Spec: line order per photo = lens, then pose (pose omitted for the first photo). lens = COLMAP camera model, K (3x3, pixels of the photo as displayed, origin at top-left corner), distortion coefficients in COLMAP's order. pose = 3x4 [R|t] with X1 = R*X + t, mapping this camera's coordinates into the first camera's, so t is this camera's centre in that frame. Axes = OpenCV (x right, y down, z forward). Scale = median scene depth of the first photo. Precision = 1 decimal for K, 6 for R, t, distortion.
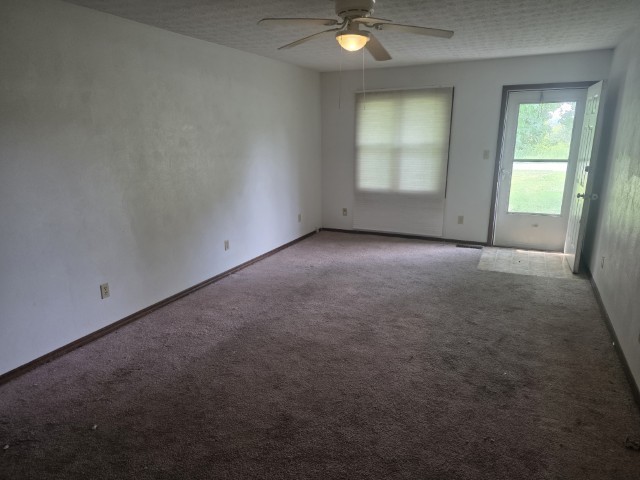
lens RADIAL K [[421.7, 0, 325.9], [0, 421.7, 243.2], [0, 0, 1]] dist [0.064381, -0.038660]
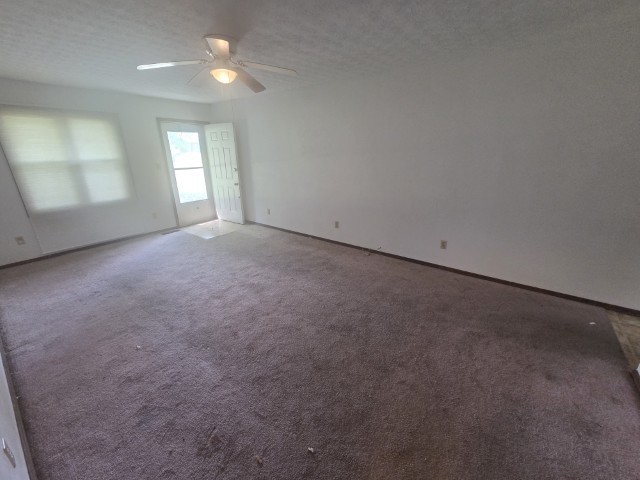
lens RADIAL K [[262.6, 0, 319.7], [0, 262.6, 239.3], [0, 0, 1]] dist [-0.004789, 0.003068]
pose [[0.213562, -0.312416, 0.925628, -0.600090], [0.254053, 0.932649, 0.256170, -0.107745], [-0.943318, 0.180450, 0.278548, 0.467375]]
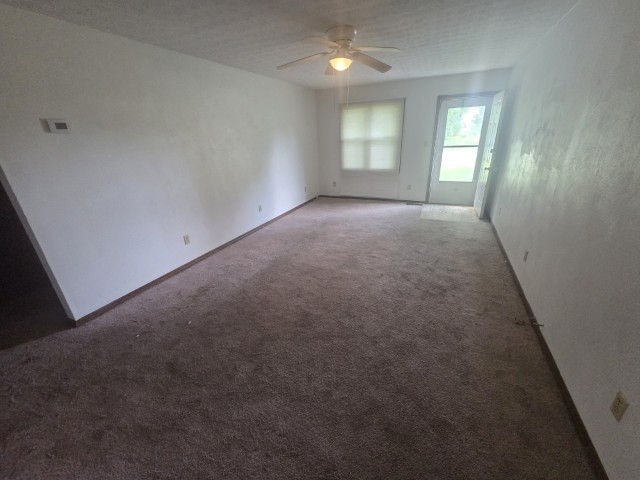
lens RADIAL K [[262.6, 0, 321.8], [0, 262.6, 240.4], [0, 0, 1]] dist [-0.004789, 0.003068]
pose [[0.999456, -0.032951, 0.001261, -0.017535], [0.032506, 0.990940, 0.130314, 0.004039], [-0.005544, -0.130202, 0.991472, 0.033860]]
